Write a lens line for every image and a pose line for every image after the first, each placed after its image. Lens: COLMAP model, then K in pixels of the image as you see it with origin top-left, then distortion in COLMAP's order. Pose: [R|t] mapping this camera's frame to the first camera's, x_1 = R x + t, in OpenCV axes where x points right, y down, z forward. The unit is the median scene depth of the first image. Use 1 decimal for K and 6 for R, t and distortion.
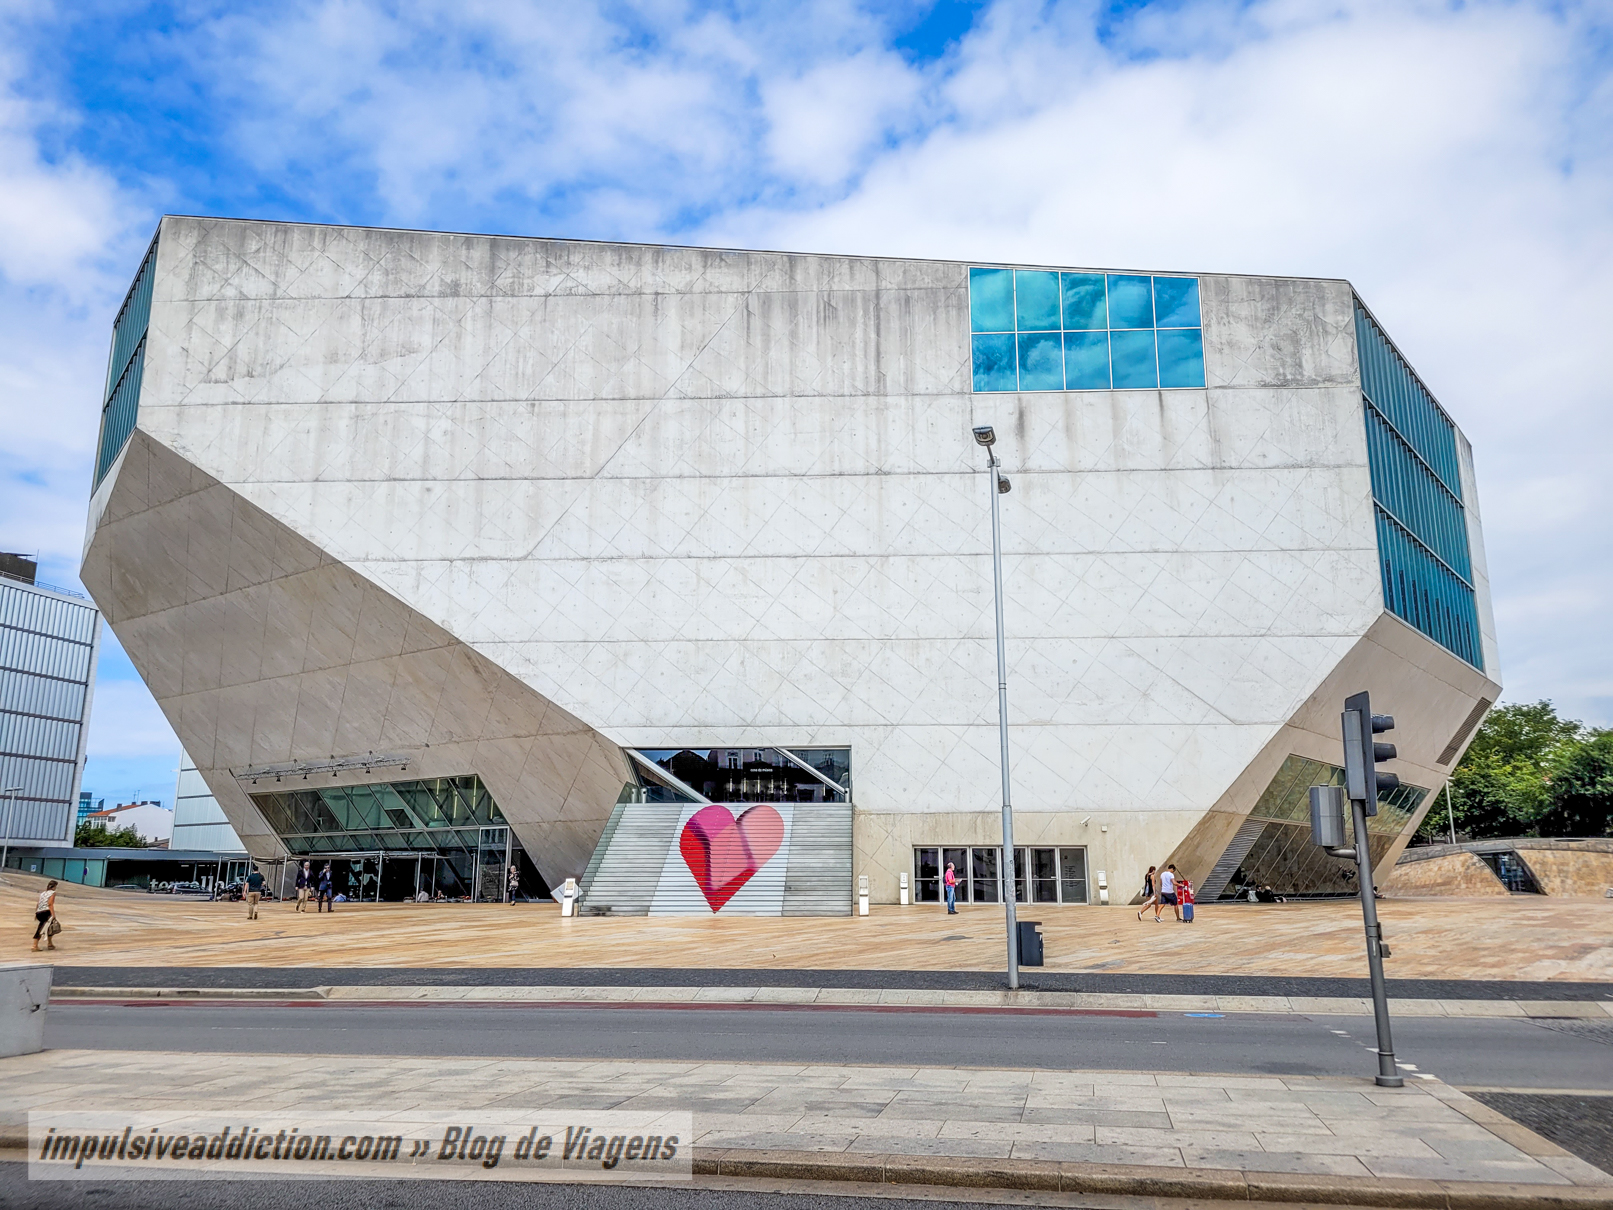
lens RADIAL K [[1258.2, 0, 802.0], [0, 1258.2, 597.9], [0, 0, 1]] dist [0.057732, -0.060452]
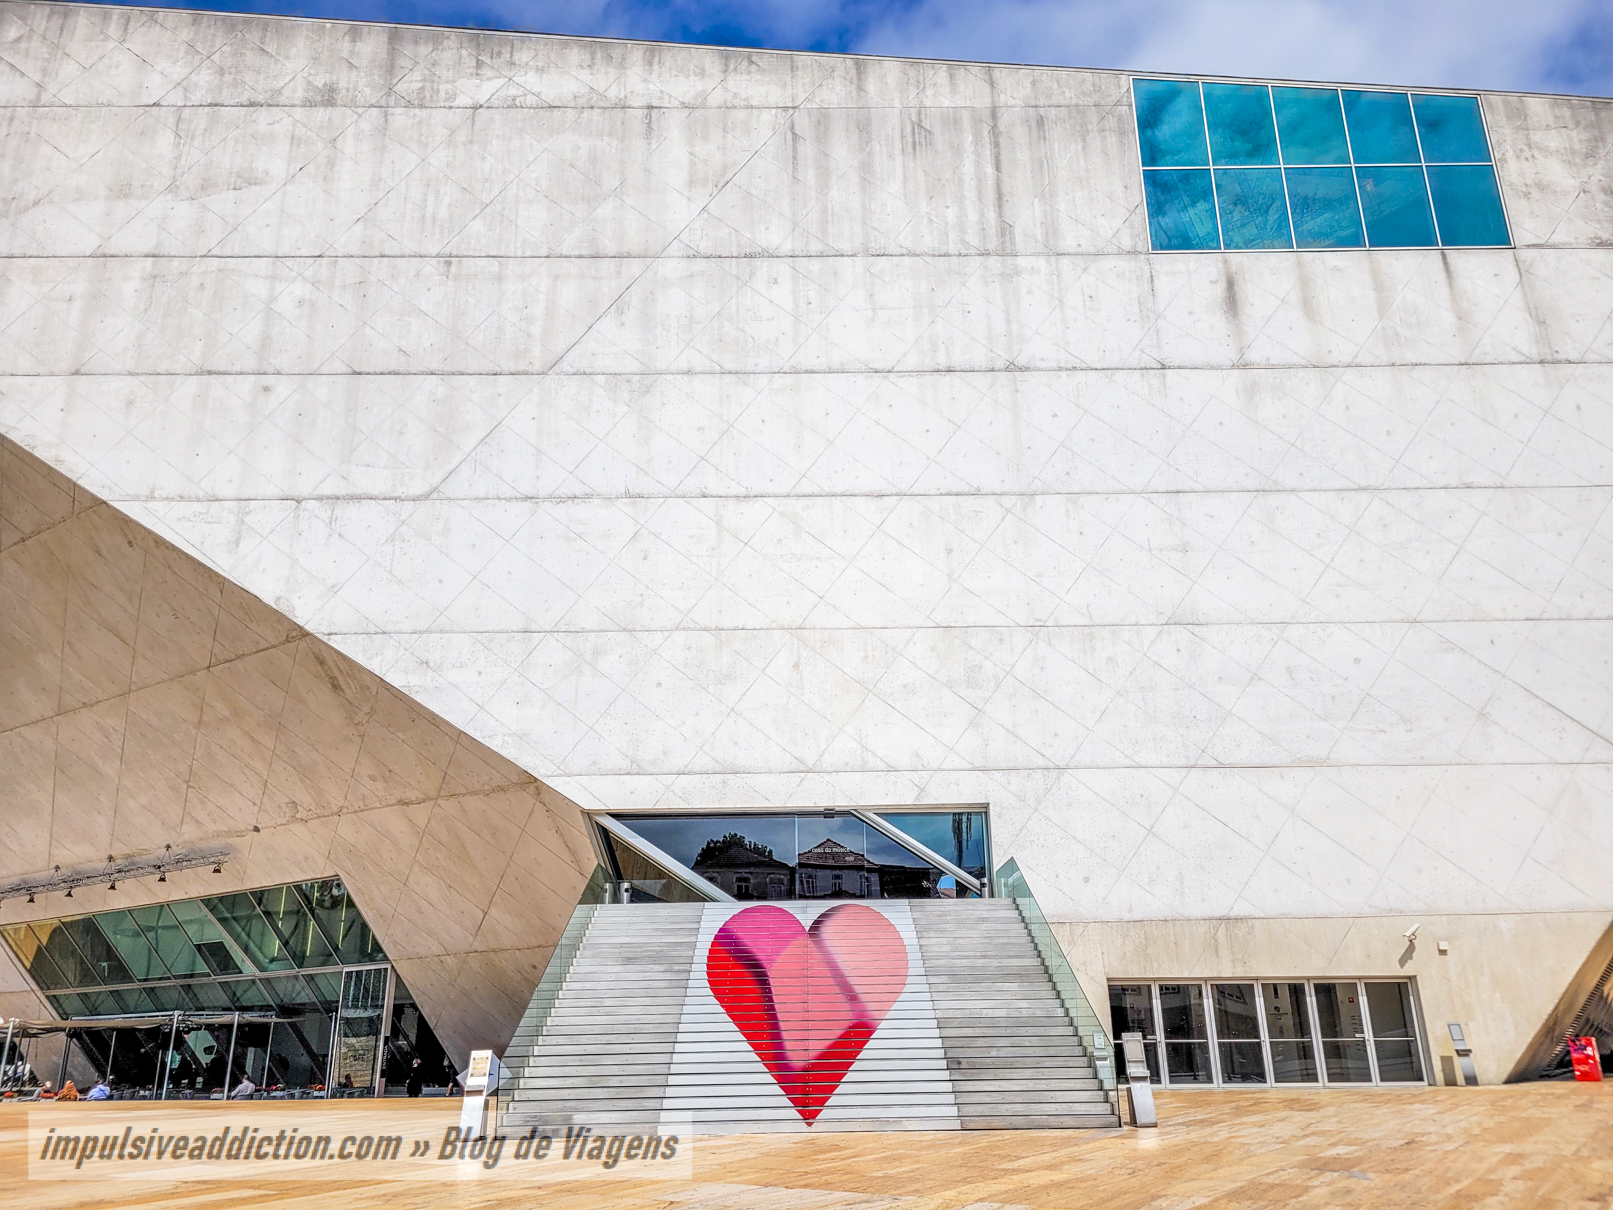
lens RADIAL K [[1258.2, 0, 823.5], [0, 1258.2, 616.7], [0, 0, 1]] dist [0.057732, -0.060452]
pose [[0.998220, 0.003124, 0.059563, -0.067390], [0.003469, 0.993896, -0.110266, 0.090400], [-0.059544, 0.110277, 0.992116, 0.400034]]
